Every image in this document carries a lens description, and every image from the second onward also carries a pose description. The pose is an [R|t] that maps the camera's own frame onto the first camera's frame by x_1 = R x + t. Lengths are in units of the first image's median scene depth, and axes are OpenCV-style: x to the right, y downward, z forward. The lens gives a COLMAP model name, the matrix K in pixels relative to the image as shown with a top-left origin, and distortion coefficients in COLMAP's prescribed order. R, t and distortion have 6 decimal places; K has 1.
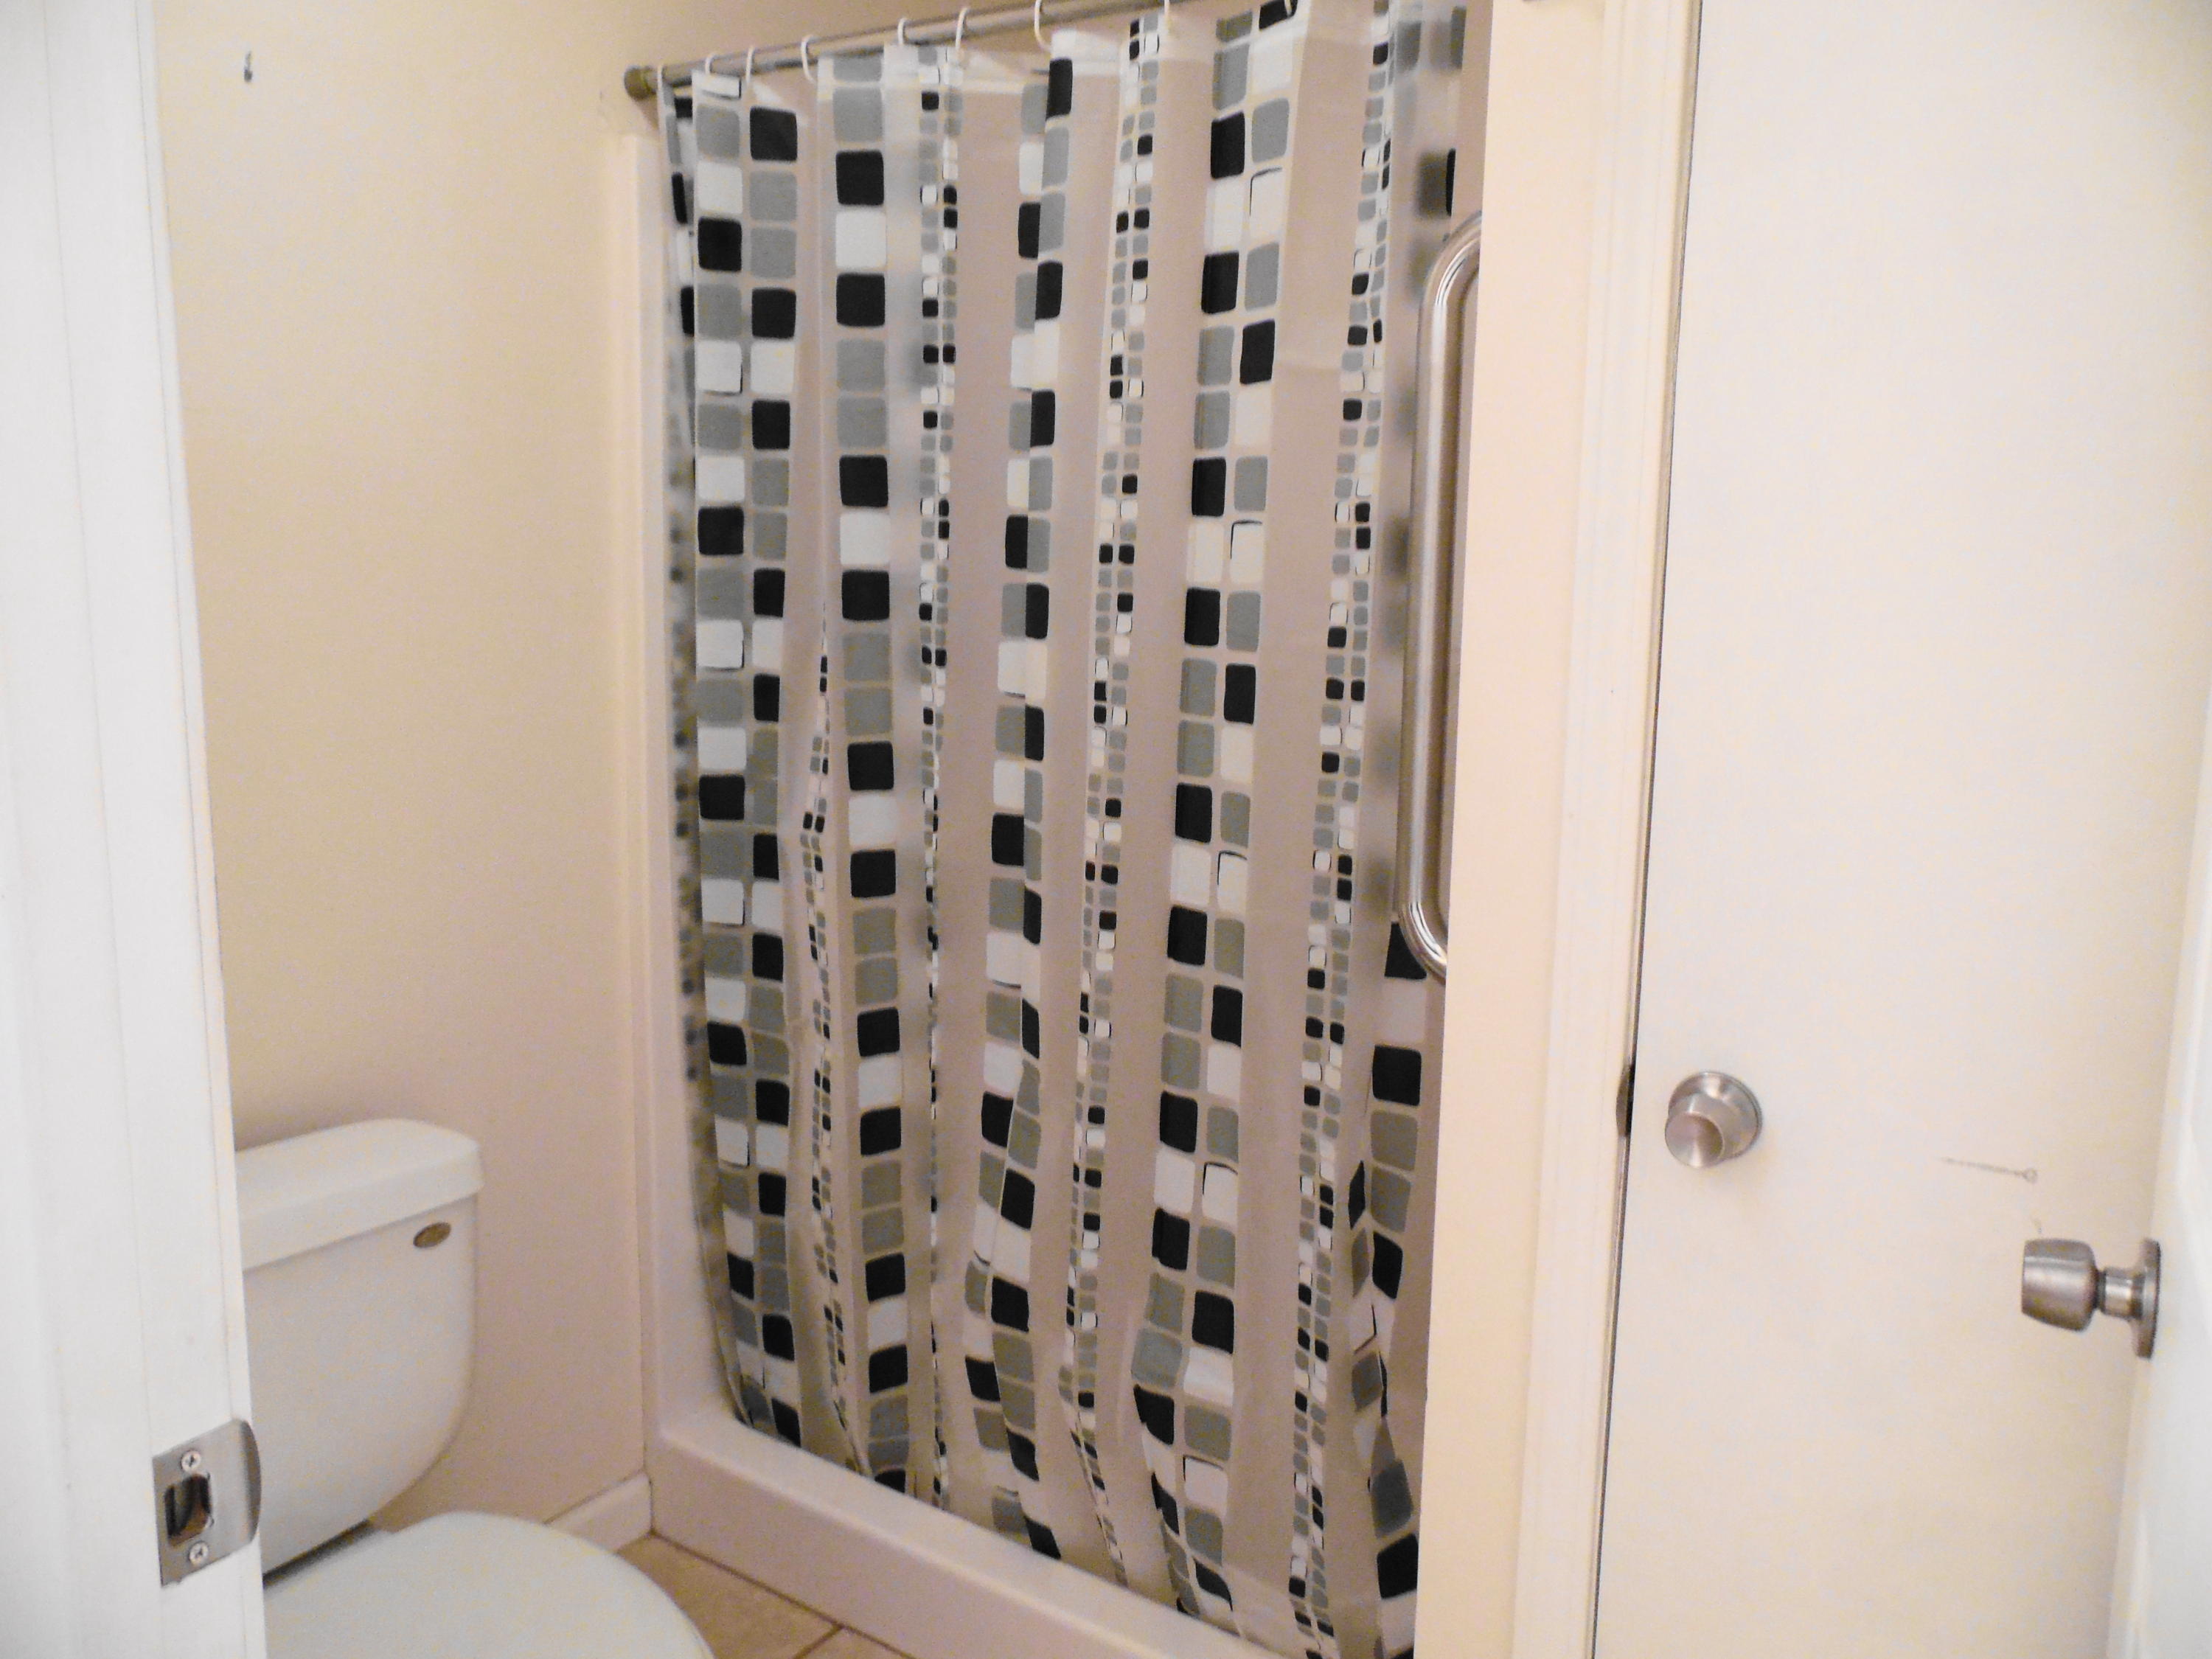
lens RADIAL K [[1652.8, 0, 1108.7], [0, 1652.8, 817.5], [0, 0, 1]] dist [-0.036313, 0.073197]
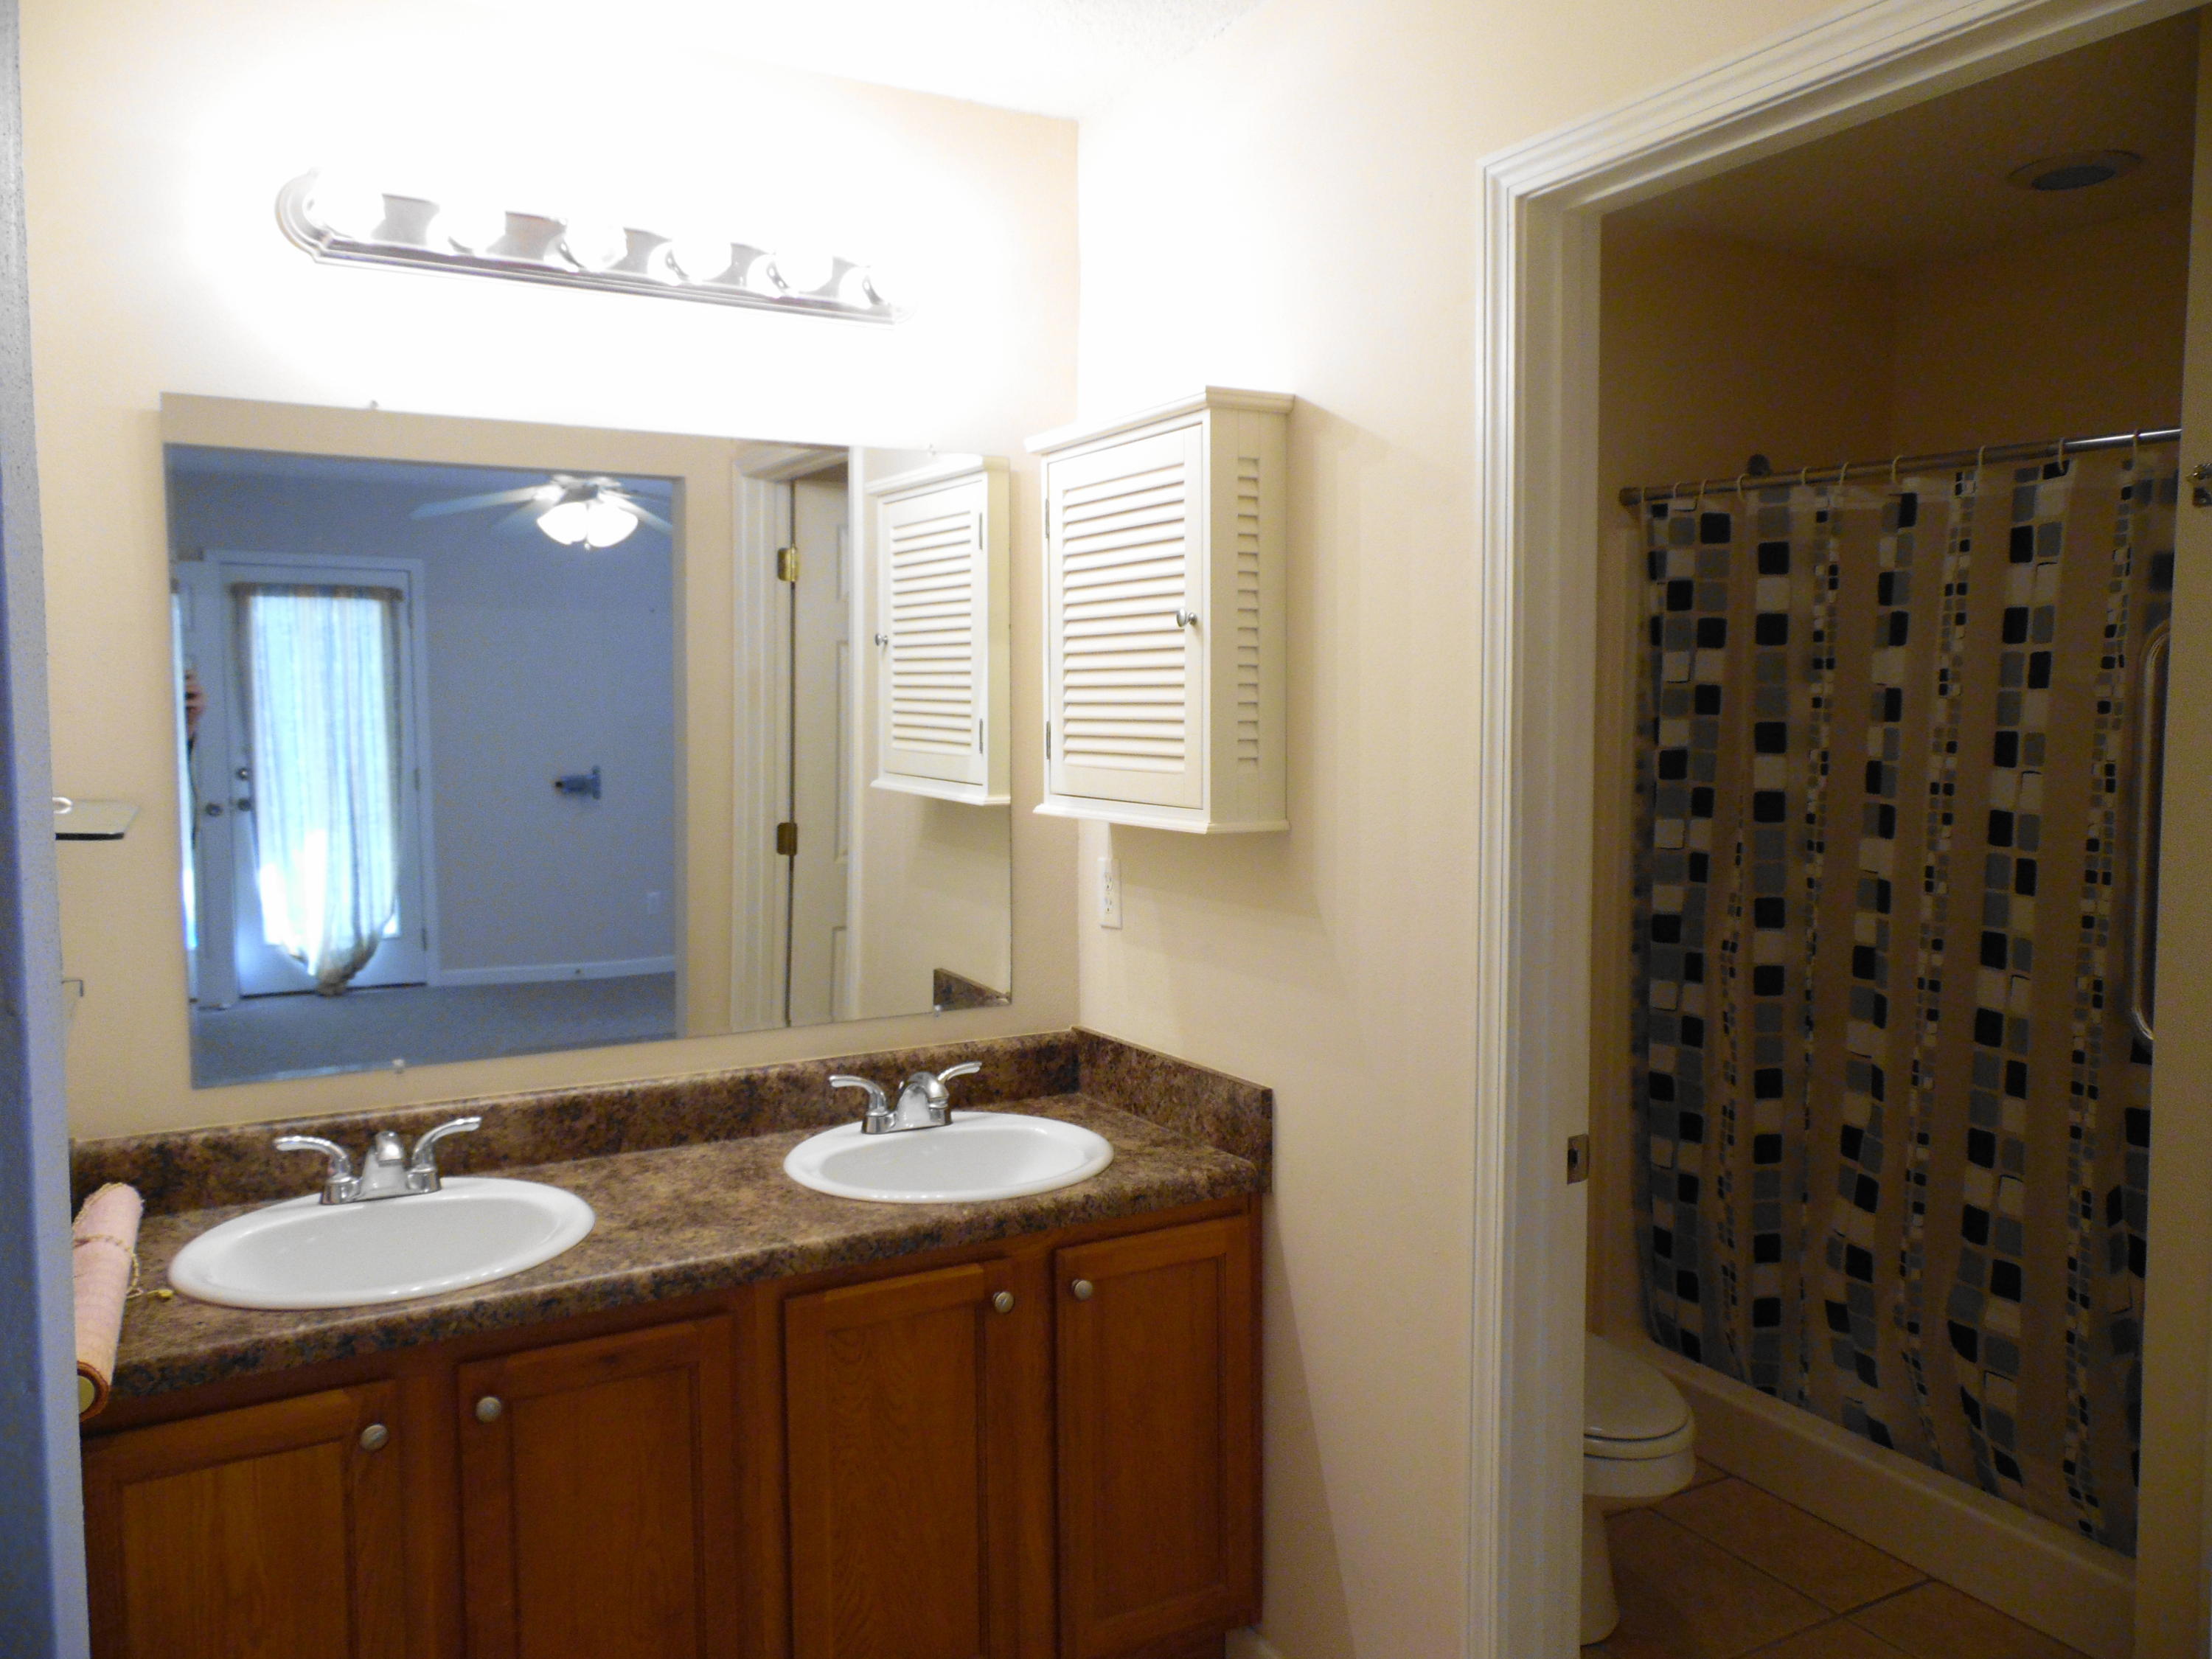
lens RADIAL K [[1652.8, 0, 1108.7], [0, 1652.8, 817.5], [0, 0, 1]] dist [-0.036313, 0.073197]
pose [[0.889833, 0.013104, -0.456097, 0.013213], [-0.051347, 0.996114, -0.071557, 0.026072], [0.453387, 0.087093, 0.887048, -0.768082]]
